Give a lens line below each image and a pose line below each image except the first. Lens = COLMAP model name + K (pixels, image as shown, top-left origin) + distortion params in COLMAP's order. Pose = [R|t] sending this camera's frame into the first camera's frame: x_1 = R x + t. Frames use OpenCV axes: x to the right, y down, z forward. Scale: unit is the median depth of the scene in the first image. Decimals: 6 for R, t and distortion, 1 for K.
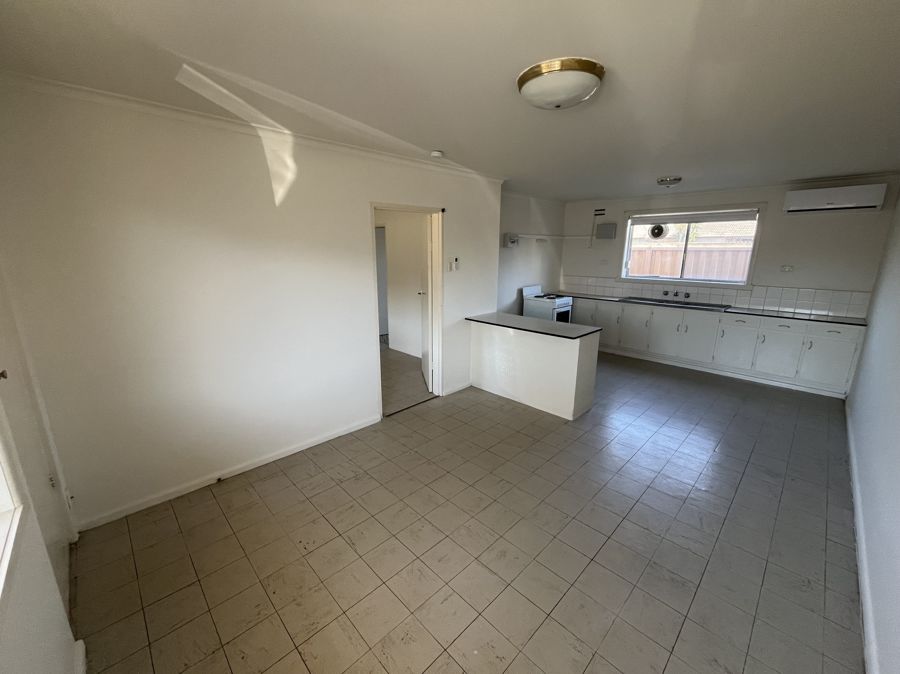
lens RADIAL K [[367.7, 0, 448.0], [0, 367.7, 334.8], [0, 0, 1]] dist [-0.002221, -0.000360]
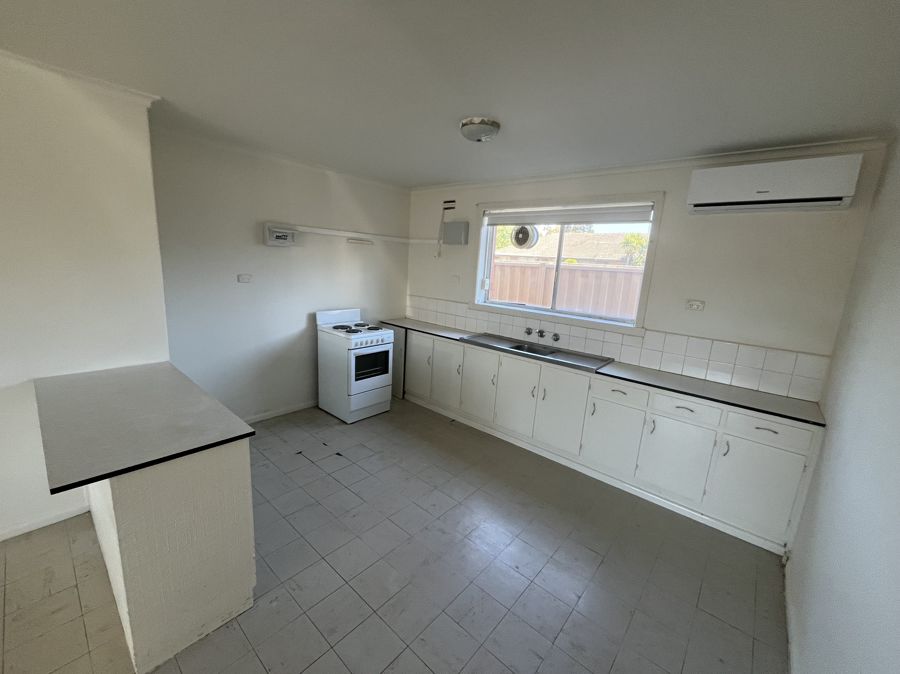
lens RADIAL K [[367.7, 0, 448.0], [0, 367.7, 334.8], [0, 0, 1]] dist [-0.002221, -0.000360]
pose [[0.995299, 0.040649, 0.087902, 0.397852], [-0.037847, 0.998728, -0.033309, -0.081080], [-0.089144, 0.029826, 0.995572, 0.373488]]
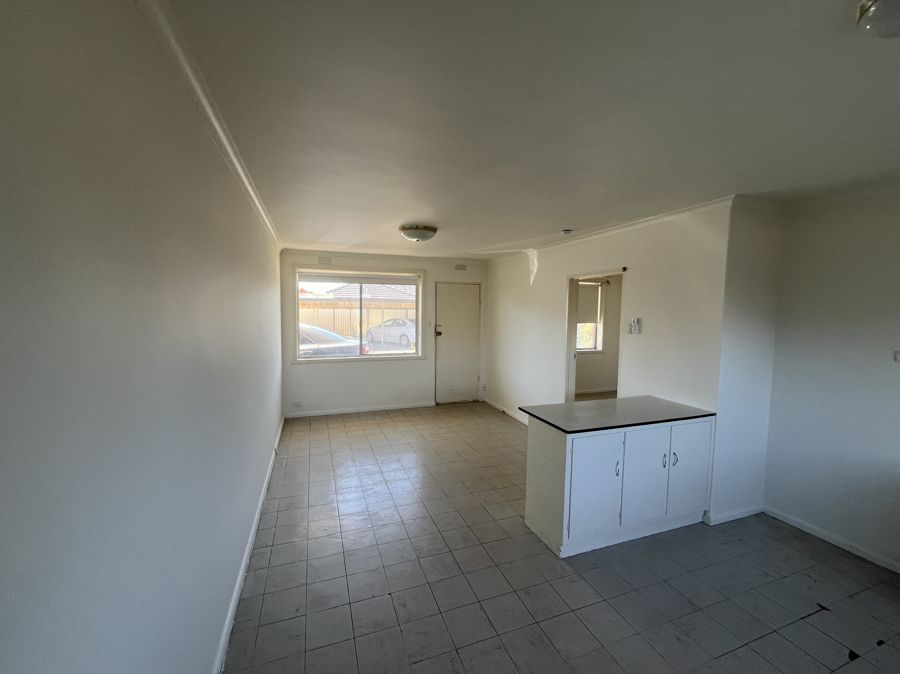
lens RADIAL K [[367.7, 0, 448.0], [0, 367.7, 334.8], [0, 0, 1]] dist [-0.002221, -0.000360]
pose [[-0.410124, 0.054907, -0.910375, 0.705740], [-0.224988, 0.961246, 0.159332, -0.151761], [0.883843, 0.270169, -0.381877, 0.678600]]
